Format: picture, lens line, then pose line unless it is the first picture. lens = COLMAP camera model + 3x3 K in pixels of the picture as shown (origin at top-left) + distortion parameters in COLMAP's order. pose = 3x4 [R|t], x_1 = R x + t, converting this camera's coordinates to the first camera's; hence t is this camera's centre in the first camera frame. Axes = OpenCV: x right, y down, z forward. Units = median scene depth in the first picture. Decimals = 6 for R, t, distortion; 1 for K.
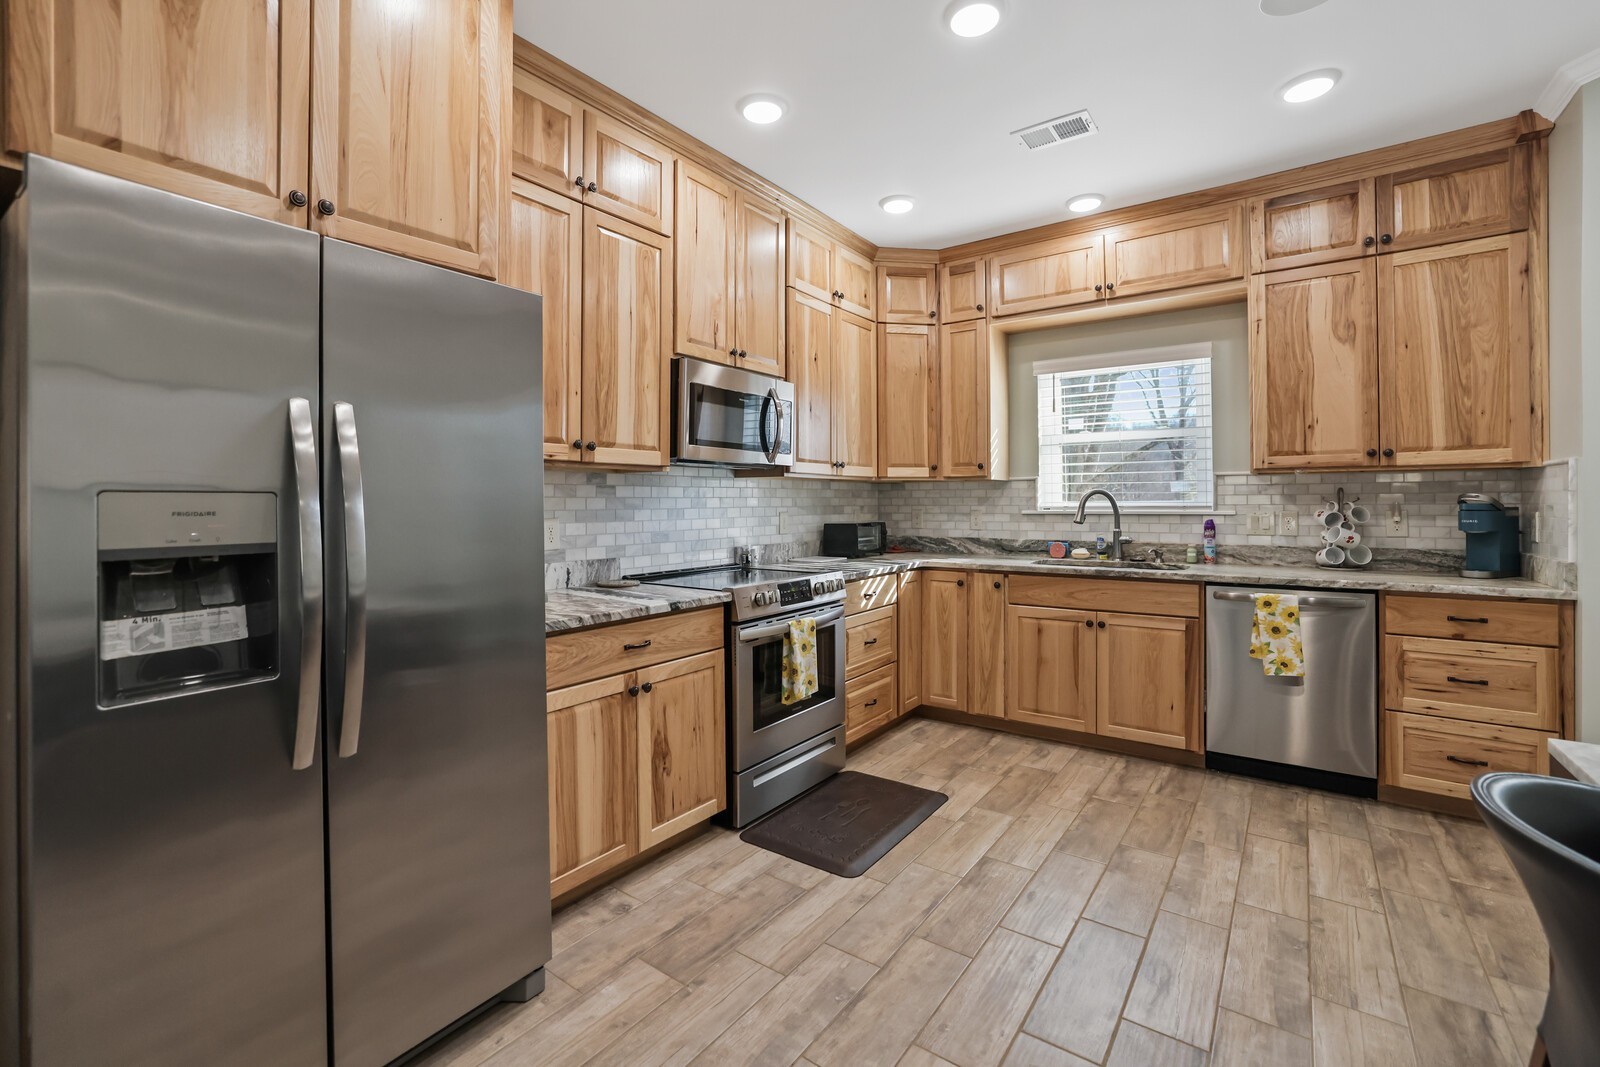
lens RADIAL K [[668.9, 0, 799.0], [0, 668.9, 500.5], [0, 0, 1]] dist [-0.029180, 0.000094]
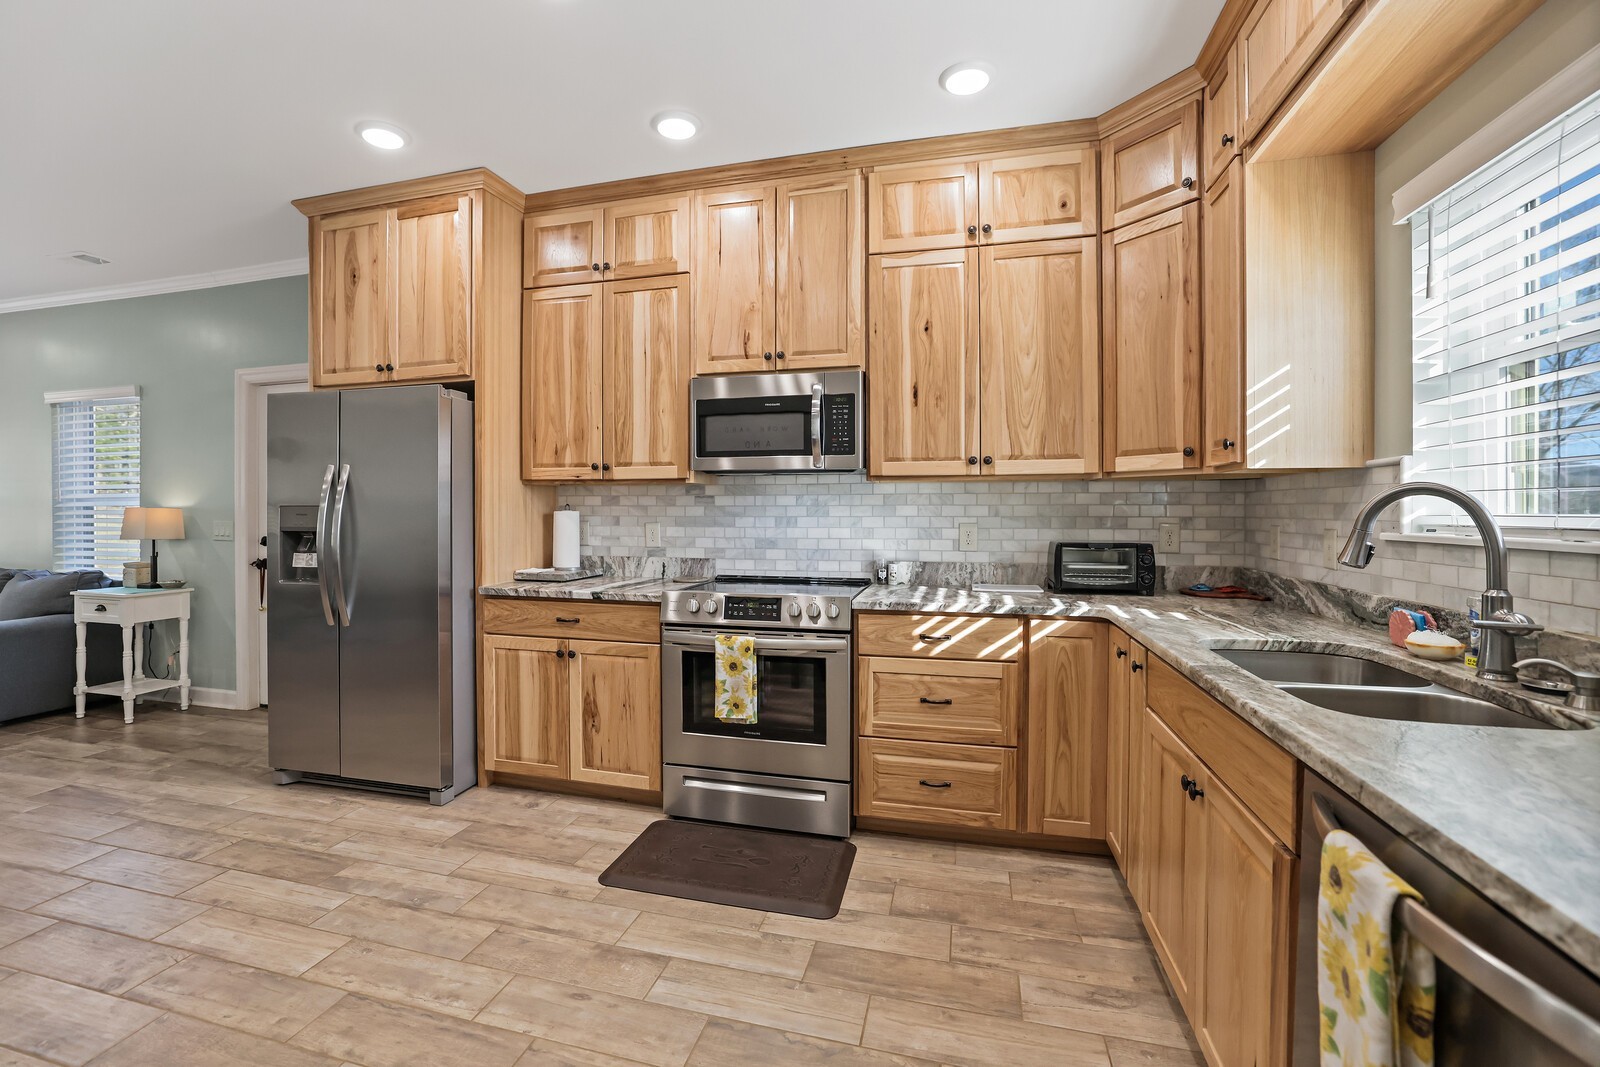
lens RADIAL K [[695.9, 0, 793.4], [0, 695.9, 516.8], [0, 0, 1]] dist [-0.034051, 0.000581]
pose [[0.386472, 0.013912, -0.922196, 0.968034], [0.000372, 0.999884, 0.015240, -0.004408], [0.922301, -0.006233, 0.386422, 0.728764]]
